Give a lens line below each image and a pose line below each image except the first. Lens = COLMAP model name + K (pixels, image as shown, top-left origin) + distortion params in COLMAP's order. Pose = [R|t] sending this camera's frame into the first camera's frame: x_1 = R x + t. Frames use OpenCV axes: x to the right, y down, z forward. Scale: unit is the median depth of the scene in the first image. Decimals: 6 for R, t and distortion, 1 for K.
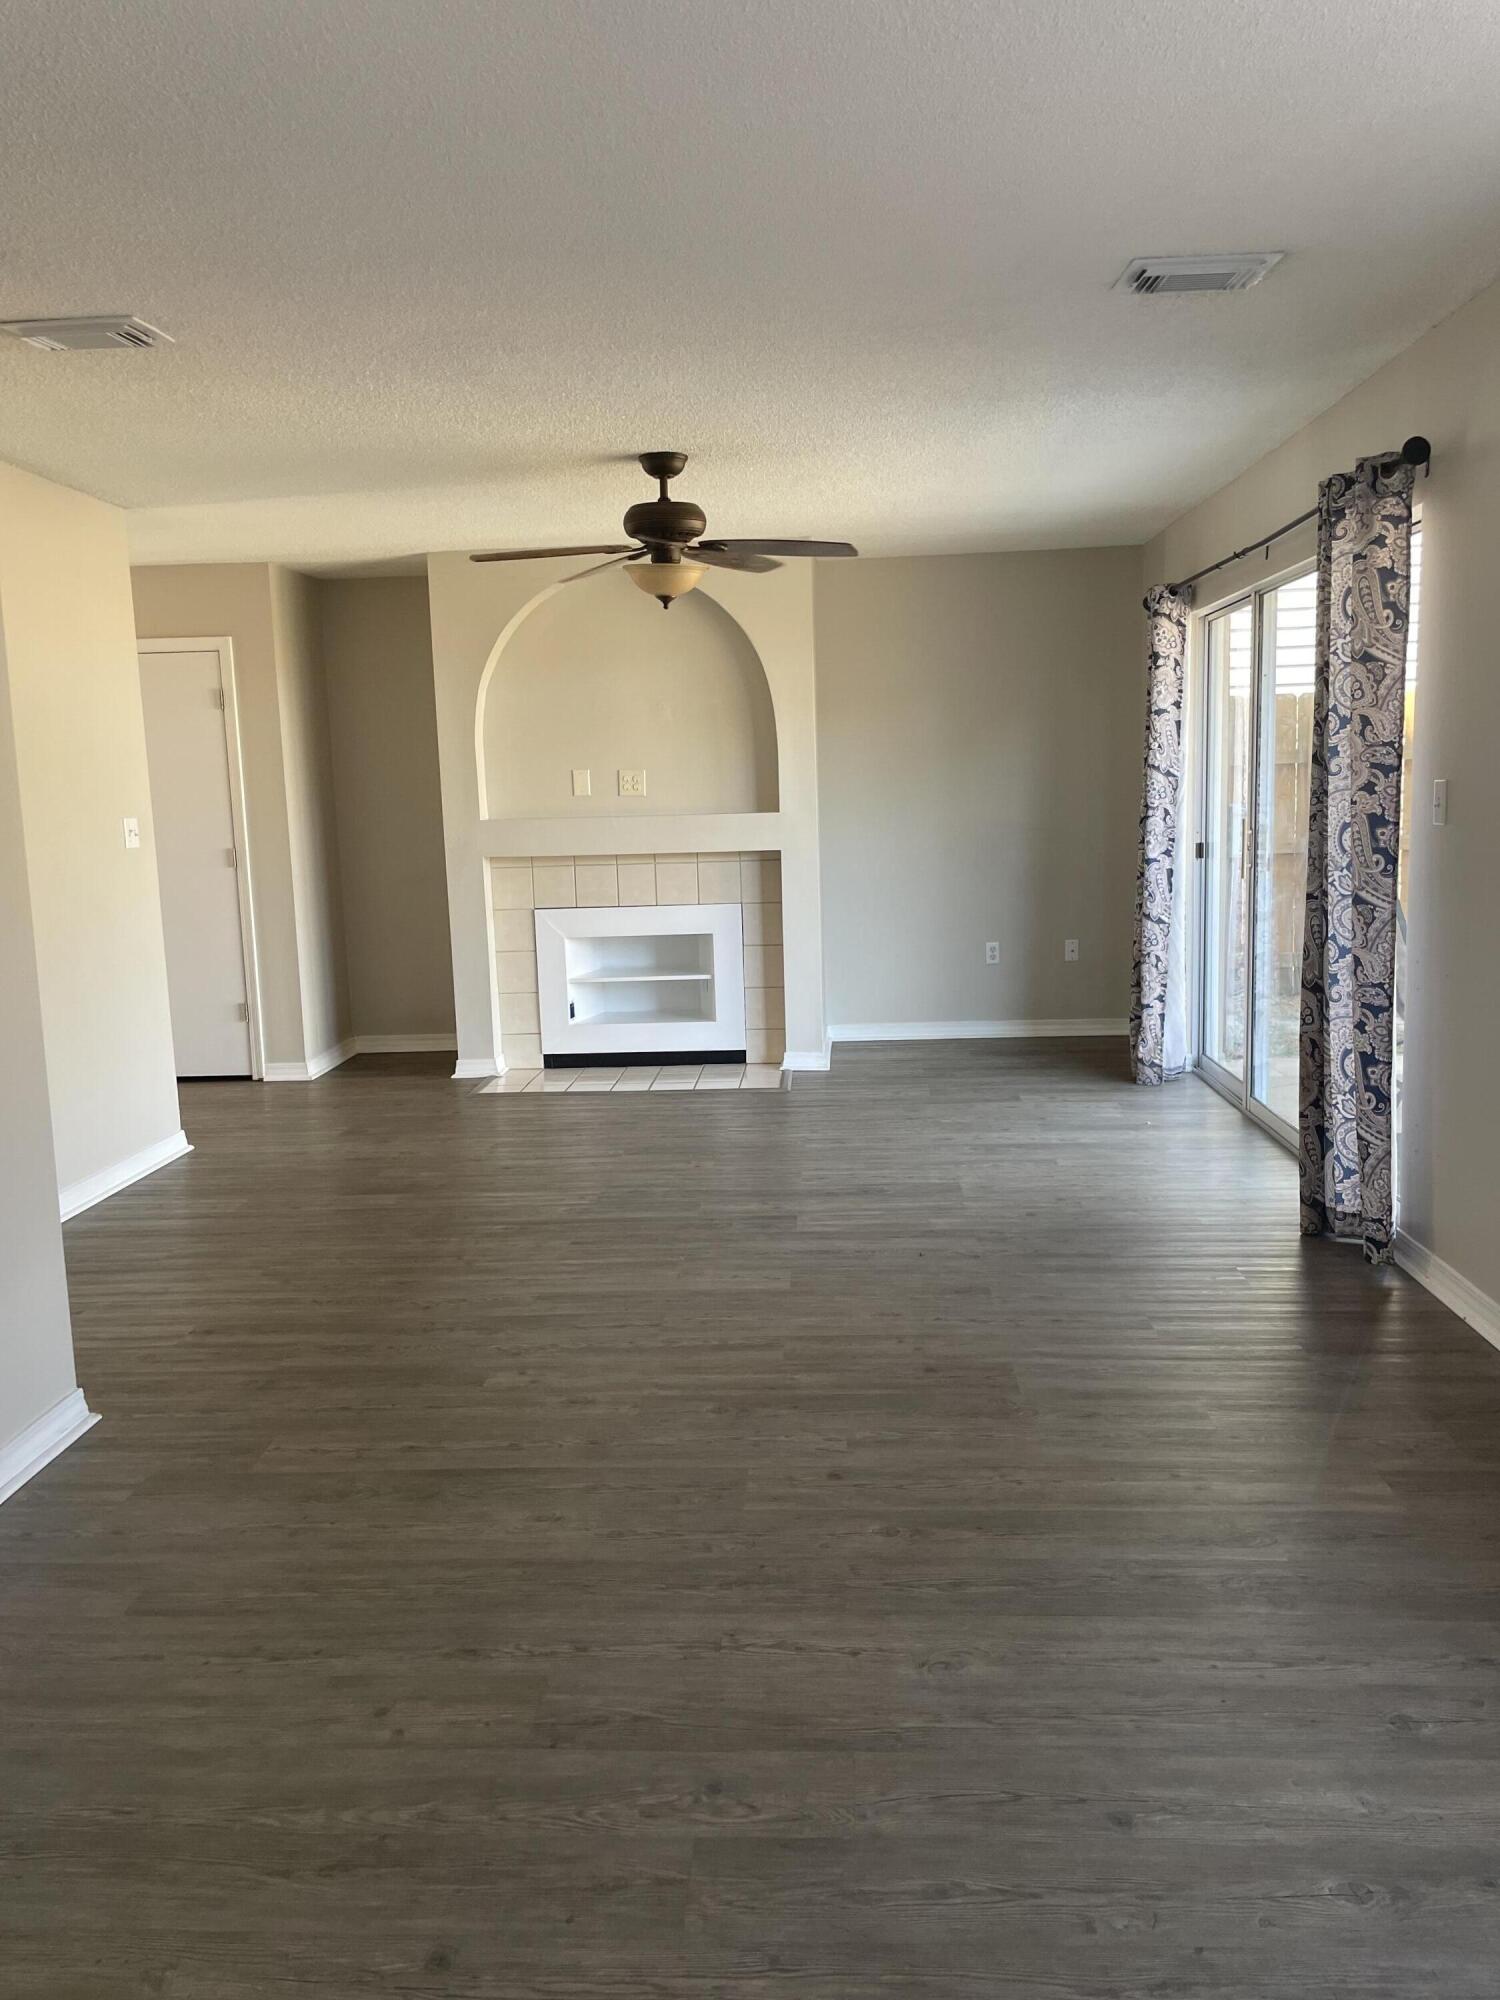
lens RADIAL K [[1507.1, 0, 749.7], [0, 1507.1, 1002.0], [0, 0, 1]] dist [0.072776, -0.100693]
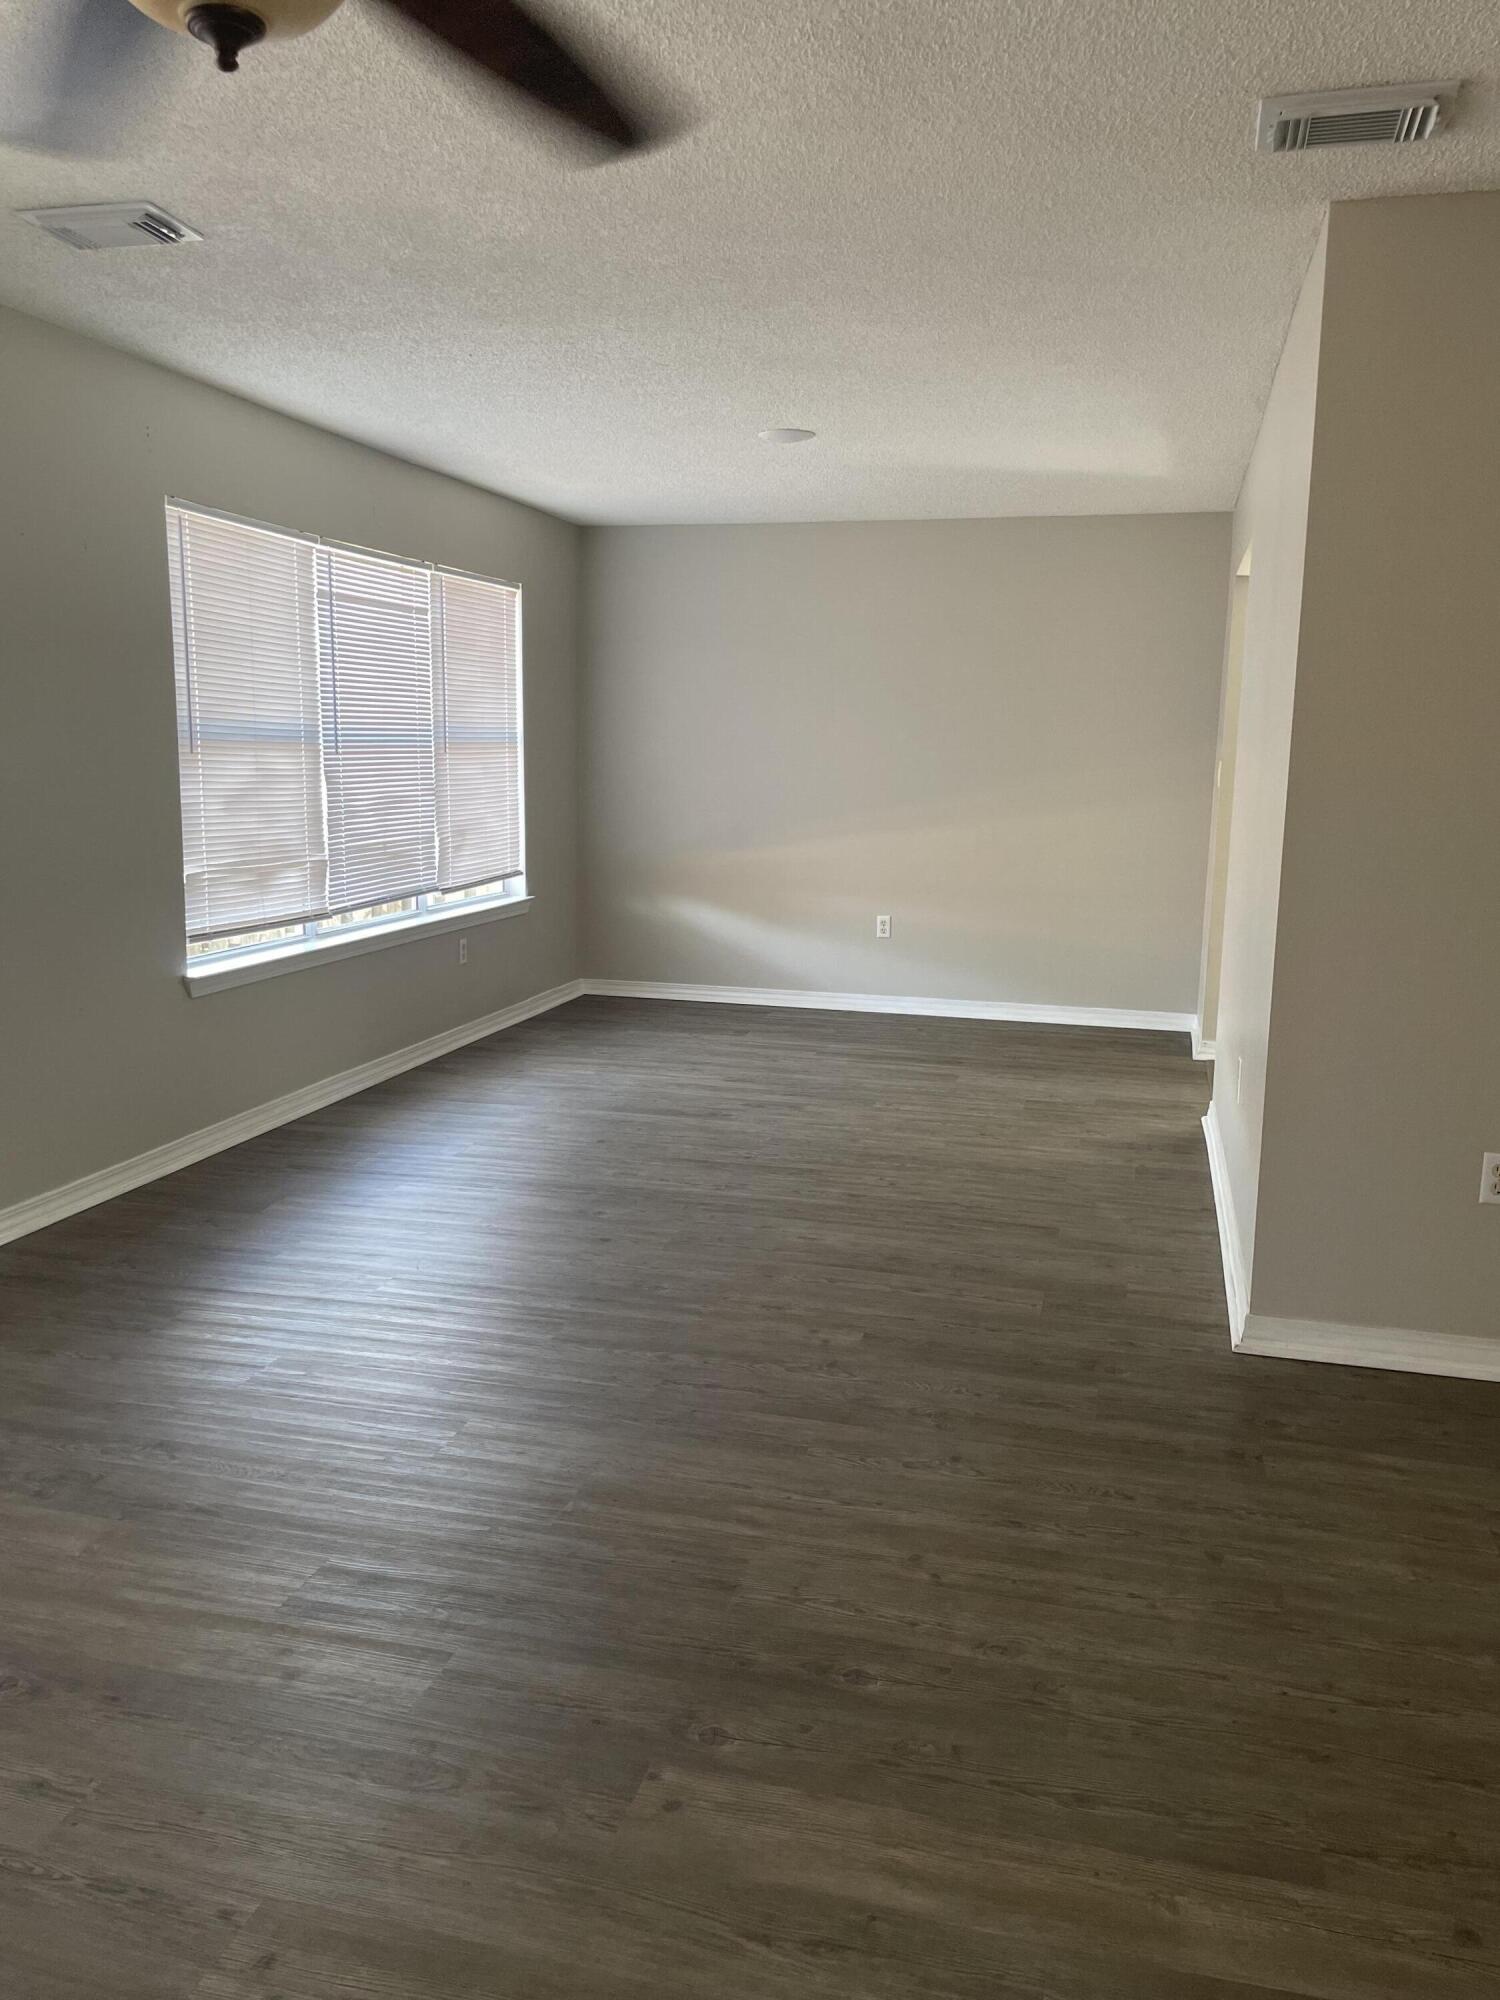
lens RADIAL K [[1507.1, 0, 743.3], [0, 1507.1, 994.6], [0, 0, 1]] dist [0.072776, -0.100693]
pose [[-0.979101, -0.007768, 0.203226, -0.302870], [0.051410, 0.957363, 0.284275, -0.255894], [-0.196769, 0.288782, -0.936956, 1.913152]]
